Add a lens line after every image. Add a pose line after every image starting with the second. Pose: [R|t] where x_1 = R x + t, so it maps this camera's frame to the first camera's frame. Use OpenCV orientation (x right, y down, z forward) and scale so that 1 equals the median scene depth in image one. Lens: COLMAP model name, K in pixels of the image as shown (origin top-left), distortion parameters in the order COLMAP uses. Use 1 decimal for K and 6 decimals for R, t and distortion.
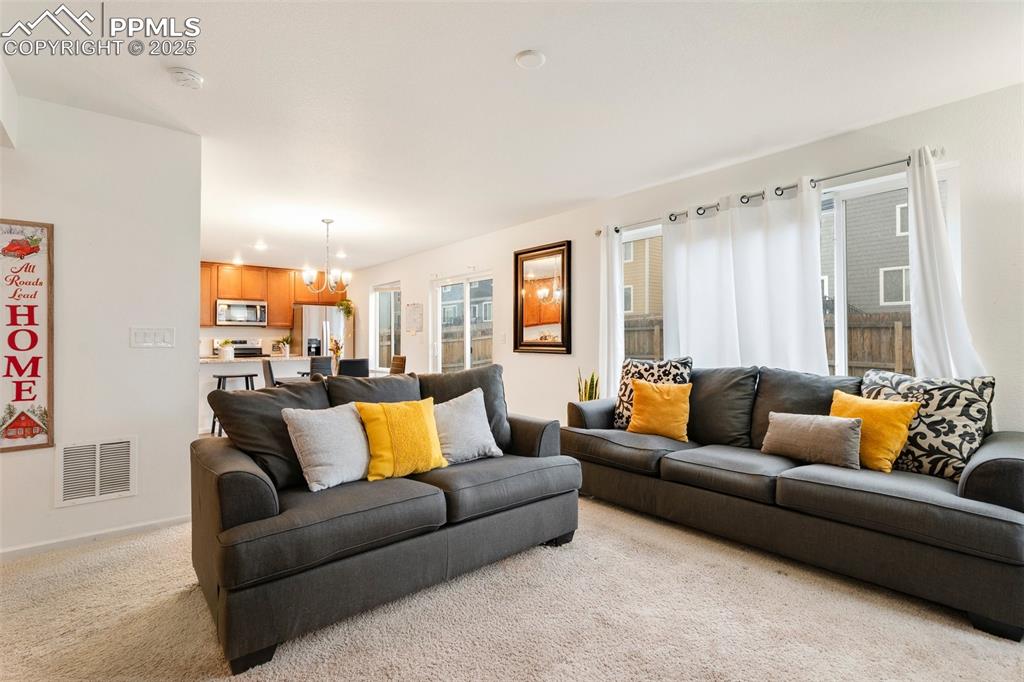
lens RADIAL K [[472.2, 0, 510.9], [0, 472.2, 334.4], [0, 0, 1]] dist [-0.006079, 0.002396]
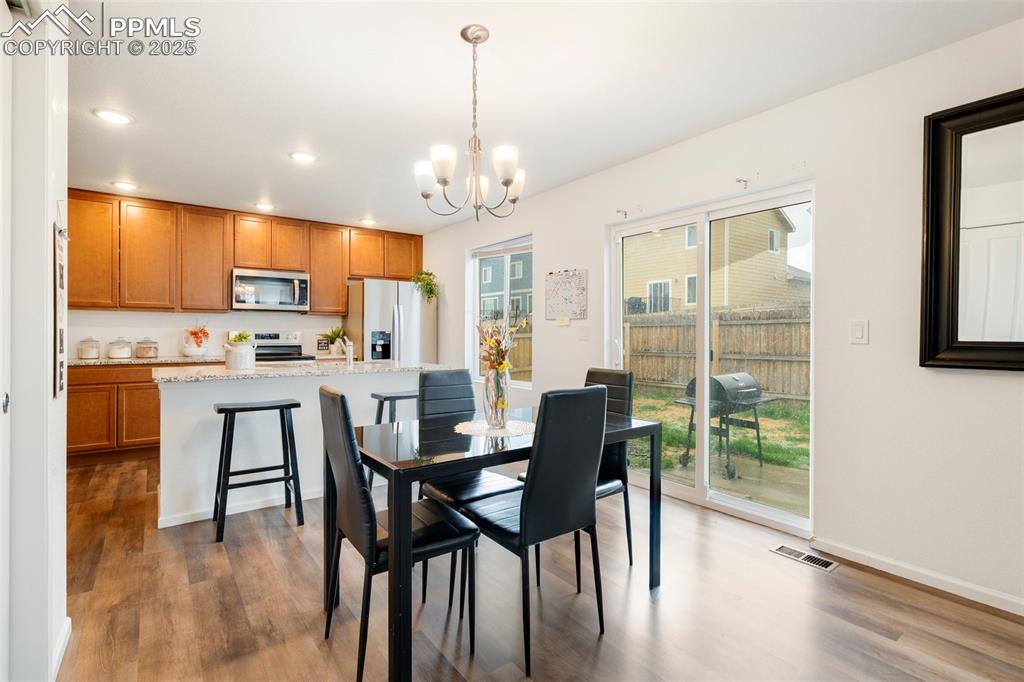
lens RADIAL K [[472.2, 0, 506.0], [0, 472.2, 335.1], [0, 0, 1]] dist [-0.006079, 0.002396]
pose [[0.998031, 0.006279, -0.062409, -0.355060], [-0.005491, 0.999903, 0.012783, 0.008338], [0.062483, -0.012415, 0.997969, 0.633891]]
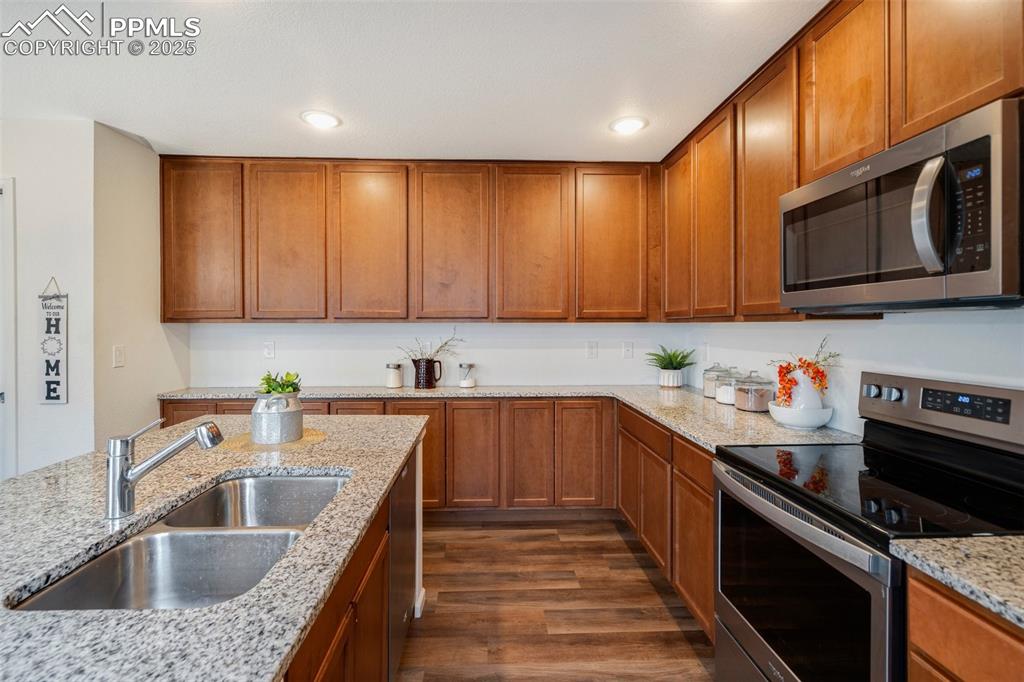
lens RADIAL K [[472.2, 0, 505.8], [0, 472.2, 326.6], [0, 0, 1]] dist [-0.006079, 0.002396]
pose [[-0.613770, 0.005556, -0.789465, -0.589084], [0.009993, 0.999950, -0.000731, -0.020624], [0.789421, -0.008338, -0.613795, 1.658852]]
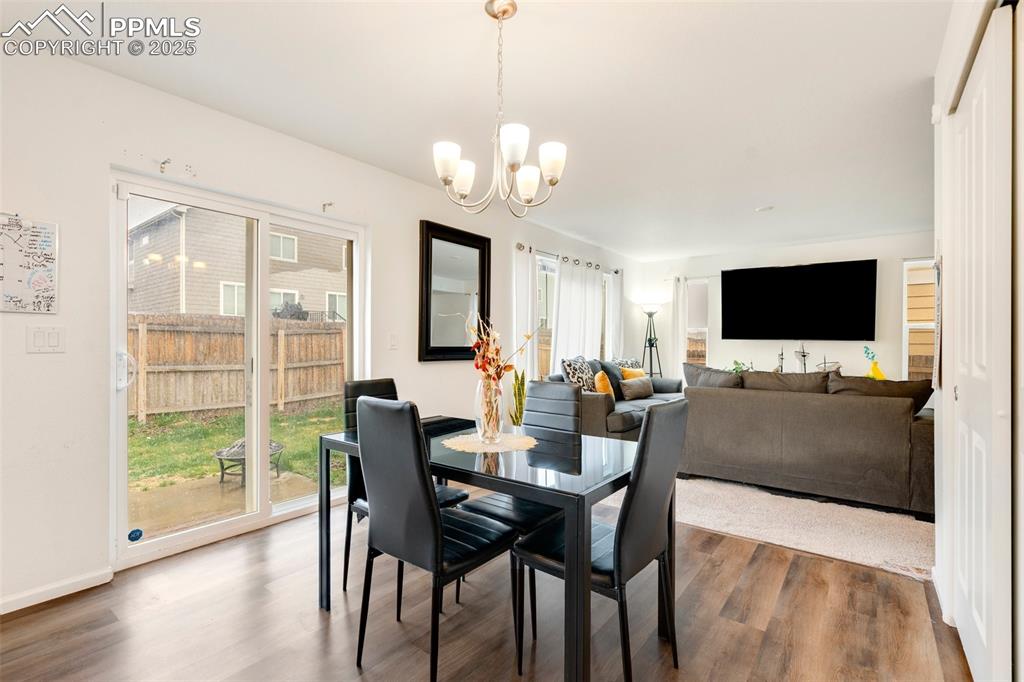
lens RADIAL K [[472.2, 0, 504.3], [0, 472.2, 343.4], [0, 0, 1]] dist [-0.006079, 0.002396]
pose [[-0.204383, 0.006411, 0.978870, -0.778542], [-0.011125, 0.999899, -0.008872, 0.017088], [-0.978828, -0.012704, -0.204291, 1.124240]]
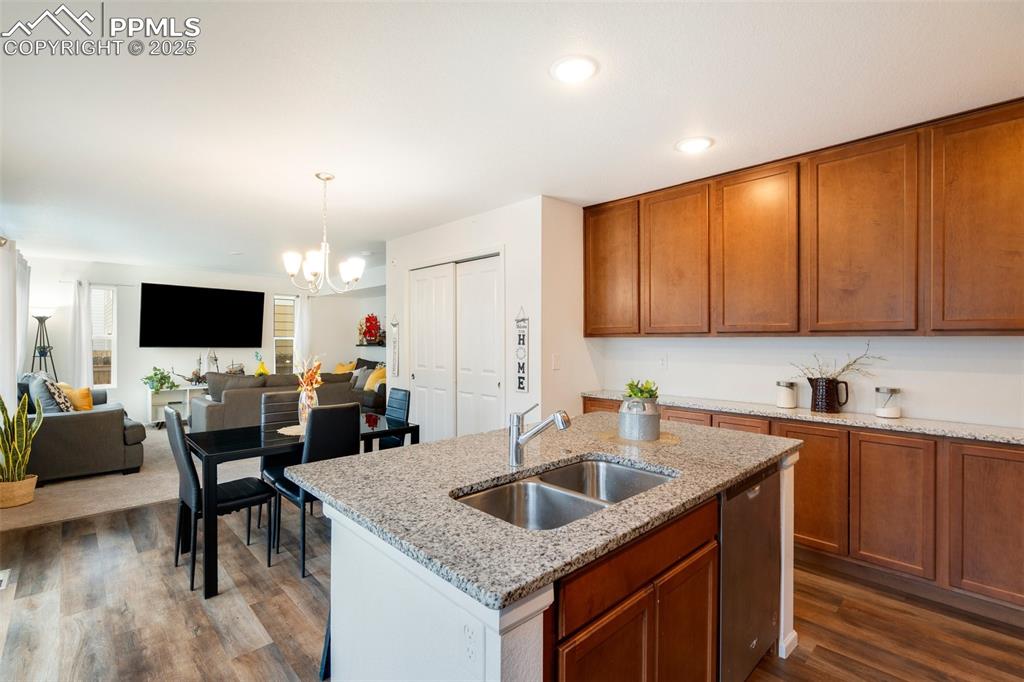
lens RADIAL K [[472.2, 0, 507.4], [0, 472.2, 339.3], [0, 0, 1]] dist [-0.006079, 0.002396]
pose [[-0.998706, 0.002848, -0.050785, -0.629958], [0.003354, 0.999945, -0.009888, -0.019985], [0.050754, -0.010045, -0.998661, 1.715794]]
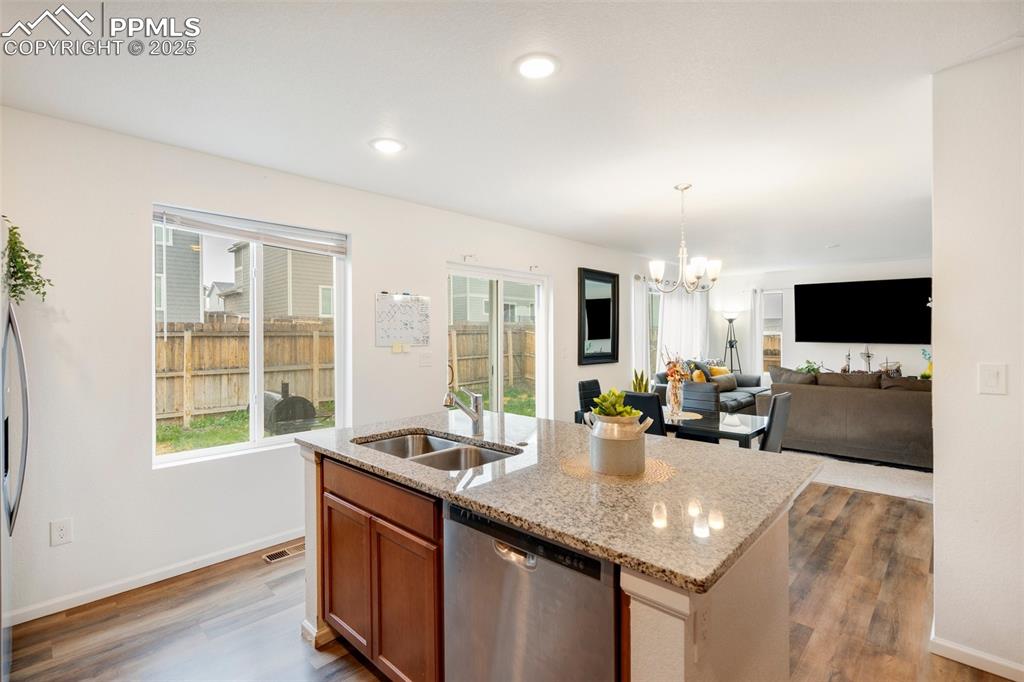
lens RADIAL K [[472.2, 0, 501.0], [0, 472.2, 337.1], [0, 0, 1]] dist [-0.006079, 0.002396]
pose [[-0.094577, 0.002165, 0.995515, -1.094941], [-0.003531, 0.999991, -0.002510, -0.022724], [-0.995511, -0.003752, -0.094568, 1.394040]]
